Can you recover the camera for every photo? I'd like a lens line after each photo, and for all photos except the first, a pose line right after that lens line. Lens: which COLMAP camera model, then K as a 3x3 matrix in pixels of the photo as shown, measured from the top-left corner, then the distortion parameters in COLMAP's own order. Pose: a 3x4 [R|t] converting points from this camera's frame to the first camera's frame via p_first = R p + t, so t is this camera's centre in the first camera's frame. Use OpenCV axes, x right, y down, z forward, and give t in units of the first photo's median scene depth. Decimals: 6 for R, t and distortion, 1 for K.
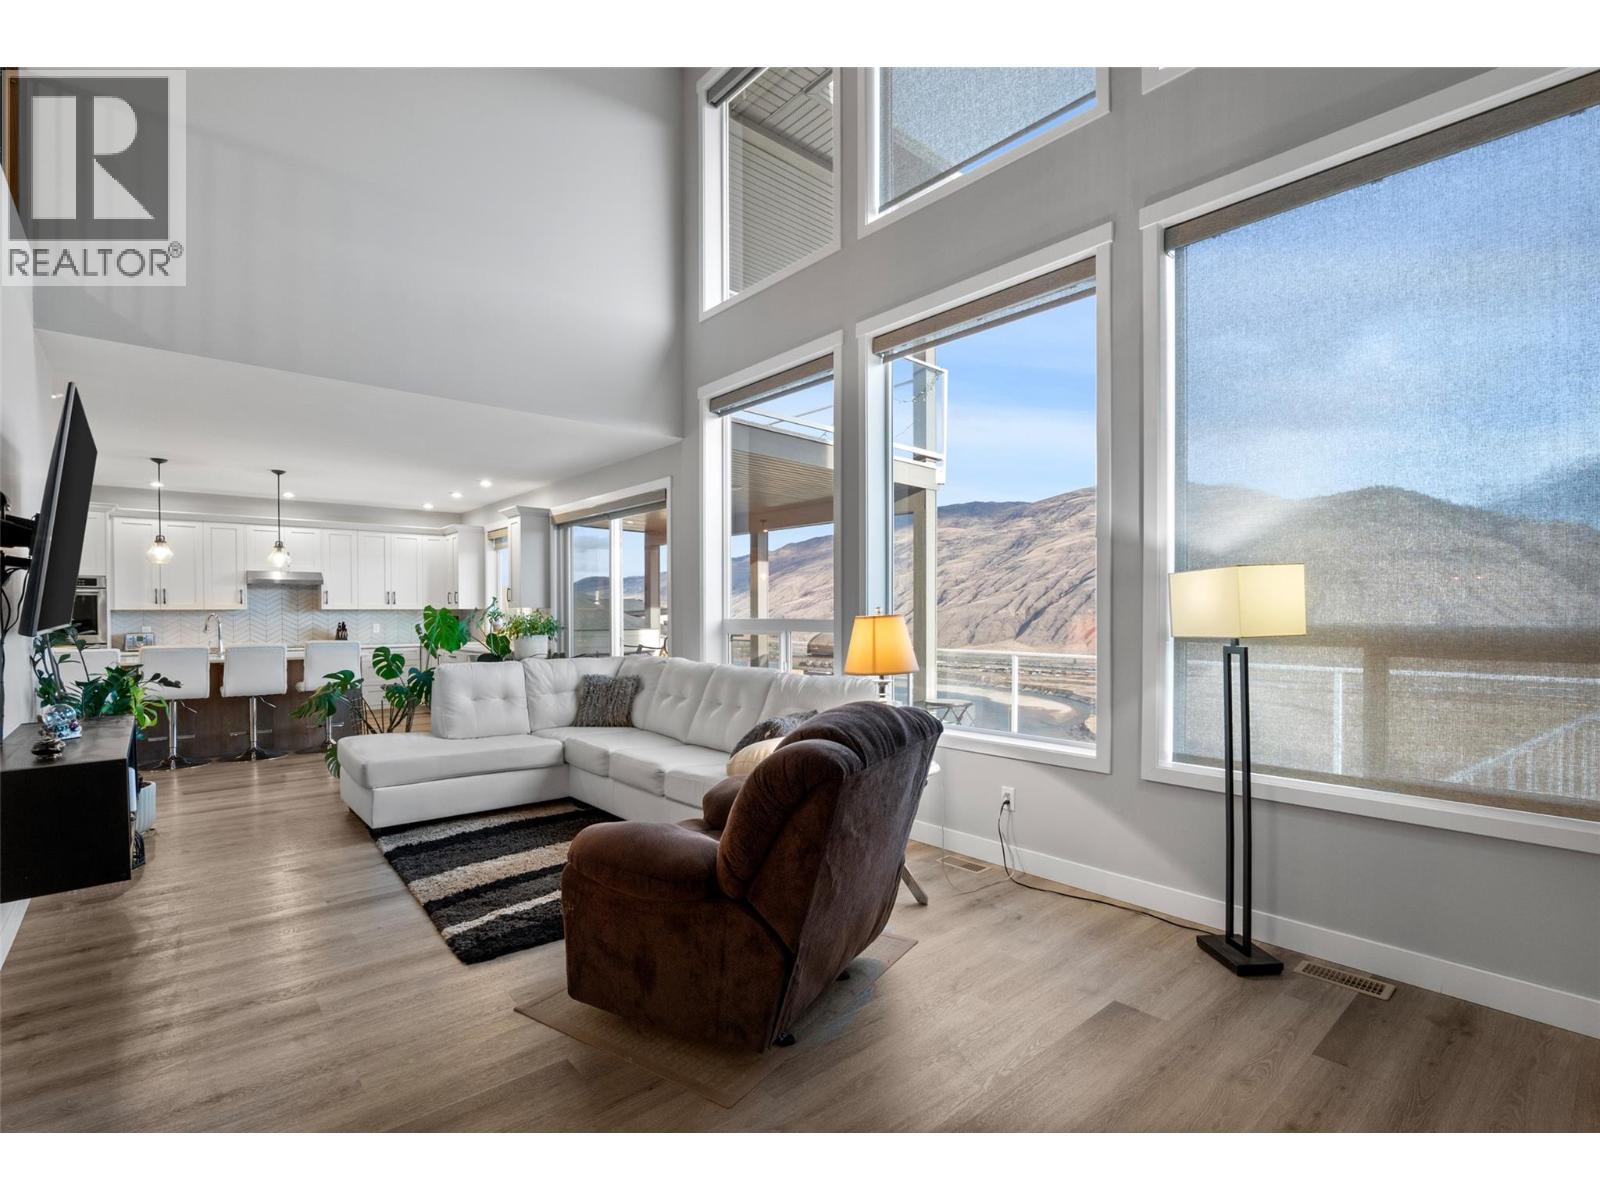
lens RADIAL K [[775.5, 0, 815.4], [0, 775.5, 622.6], [0, 0, 1]] dist [-0.013174, -0.001202]
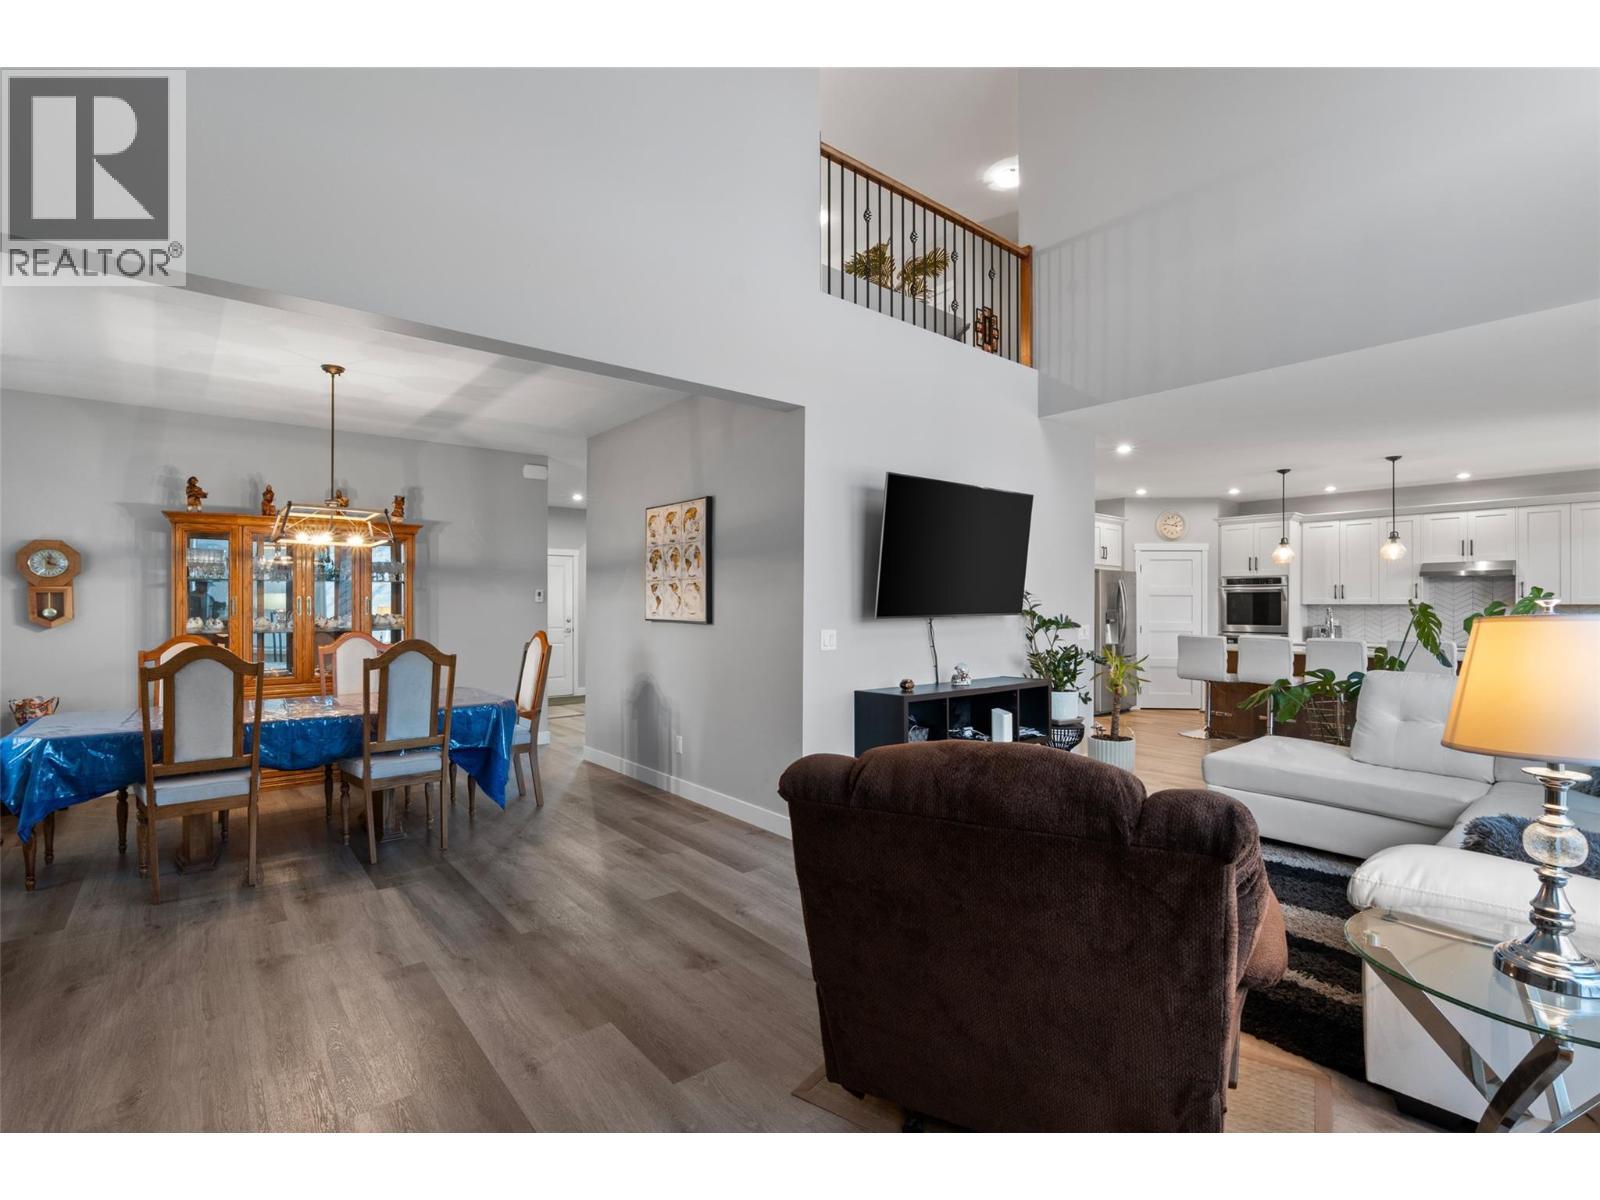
lens RADIAL K [[751.1, 0, 803.6], [0, 751.1, 604.4], [0, 0, 1]] dist [-0.011524, 0.006168]
pose [[-0.021875, 0.002741, -0.999757, 0.201060], [-0.016546, 0.999858, 0.003103, -0.006140], [0.999624, 0.016610, -0.021827, 0.242779]]
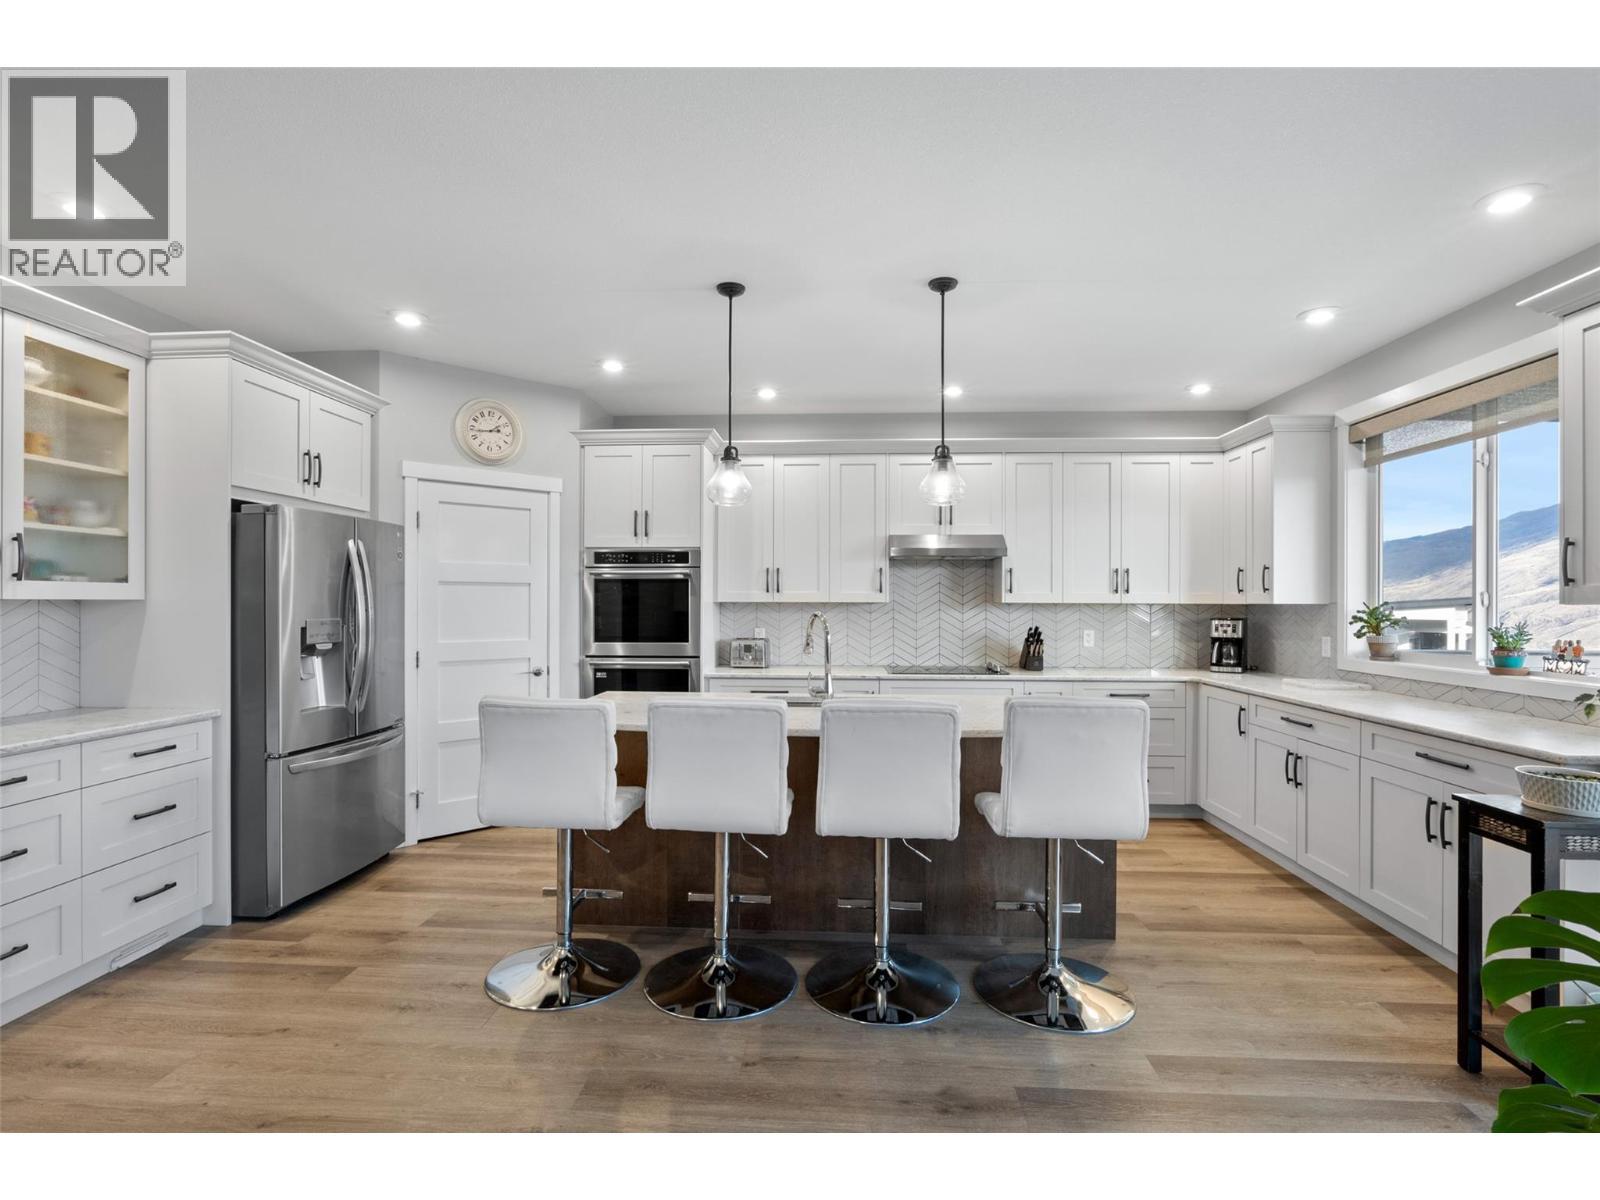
lens RADIAL K [[751.1, 0, 786.8], [0, 751.1, 598.2], [0, 0, 1]] dist [-0.011524, 0.006168]
pose [[0.703162, 0.001345, -0.711029, -0.378980], [-0.016082, 0.999772, -0.014013, -0.010658], [0.710848, 0.021288, 0.703023, 0.531816]]
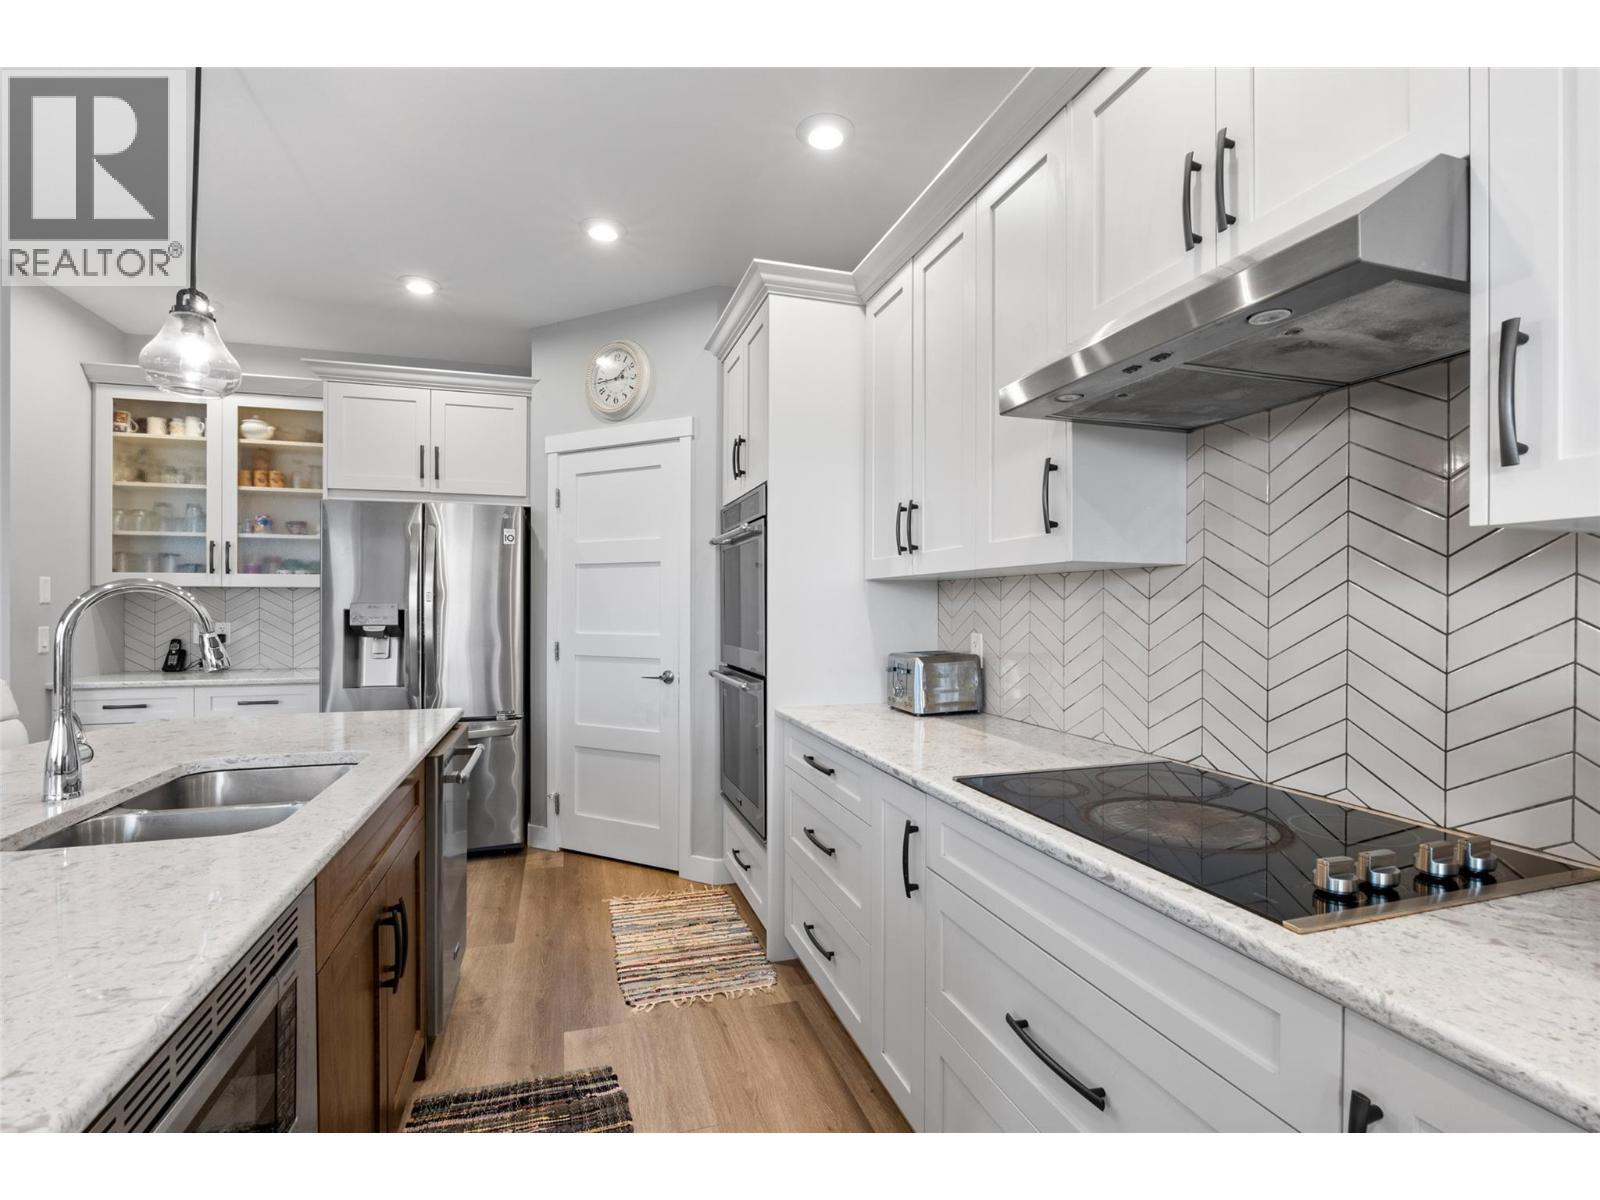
lens RADIAL K [[751.1, 0, 798.7], [0, 751.1, 601.0], [0, 0, 1]] dist [-0.011524, 0.006168]
pose [[-0.398175, -0.000735, -0.917309, -0.530081], [-0.012562, 0.999910, 0.004652, -0.007322], [0.917224, 0.013375, -0.398148, 0.980777]]
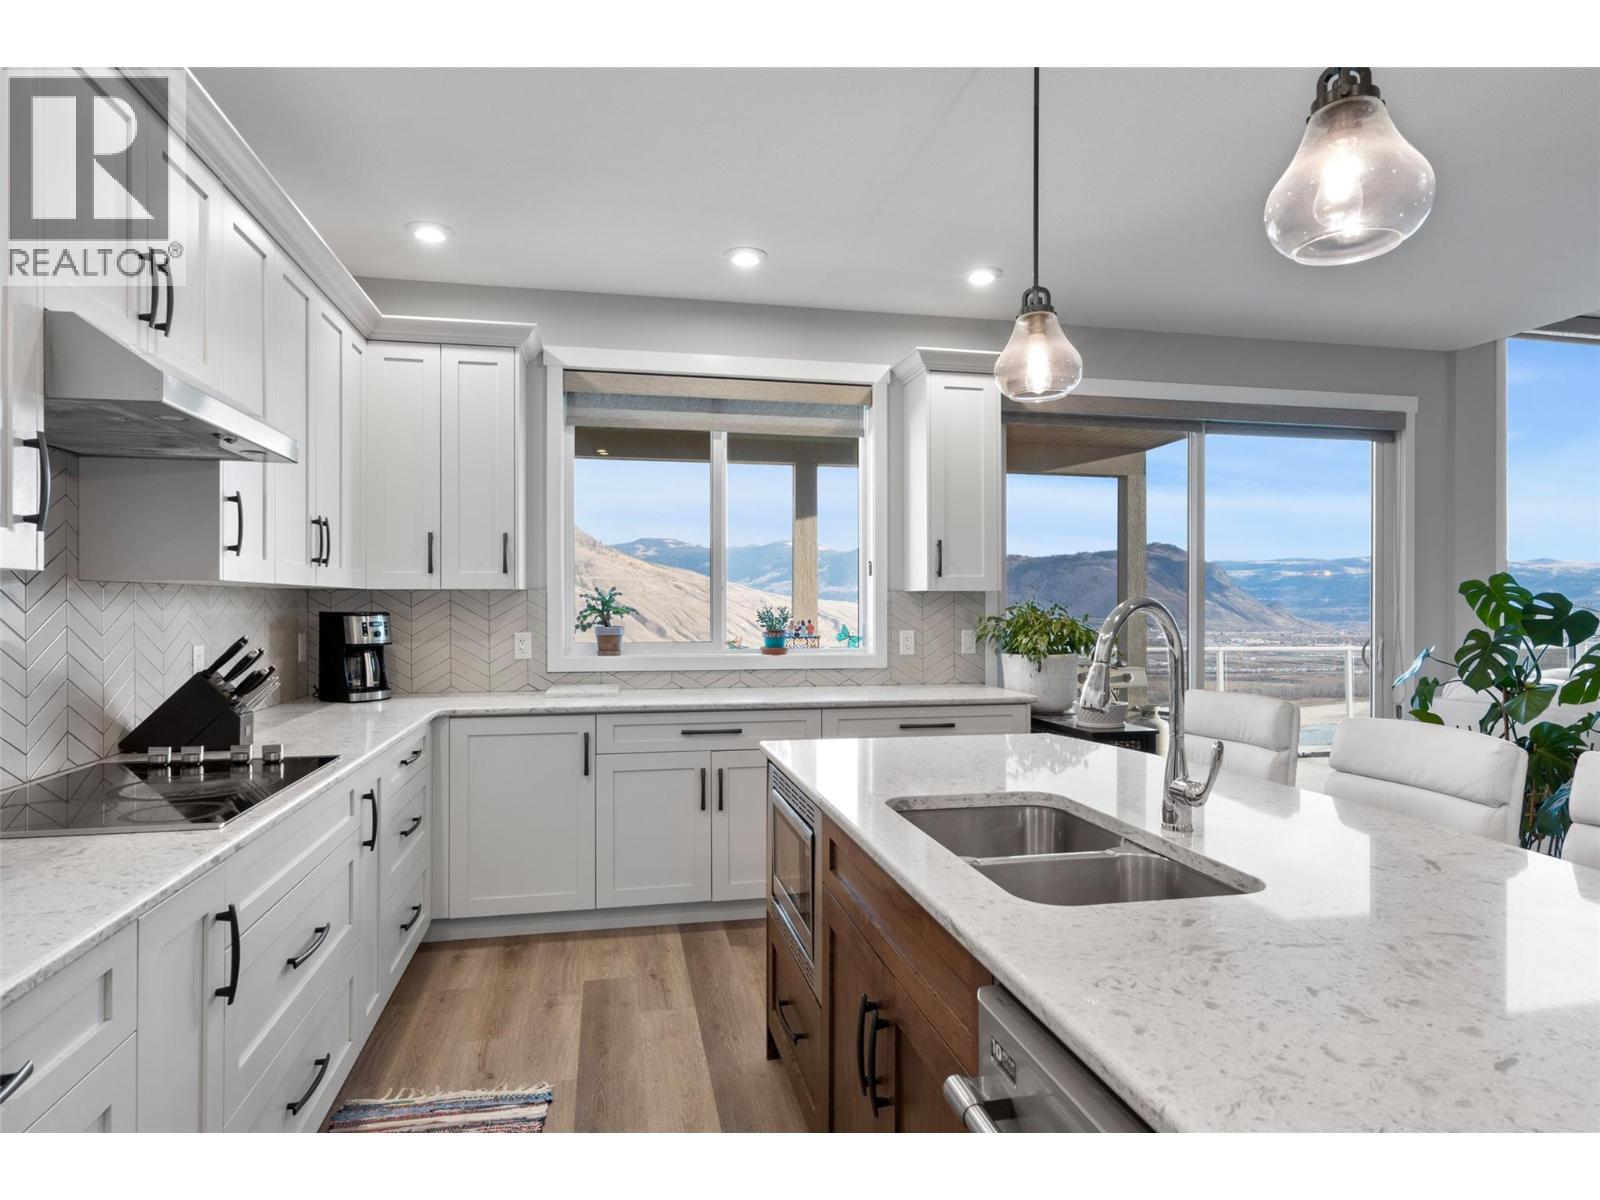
lens RADIAL K [[935.3, 0, 796.7], [0, 935.3, 606.1], [0, 0, 1]] dist [0.002725, -0.000789]
pose [[0.492947, -0.000815, 0.870059, -0.796606], [0.010748, 0.999929, -0.005152, -0.007612], [-0.869993, 0.011891, 0.492920, 0.762667]]
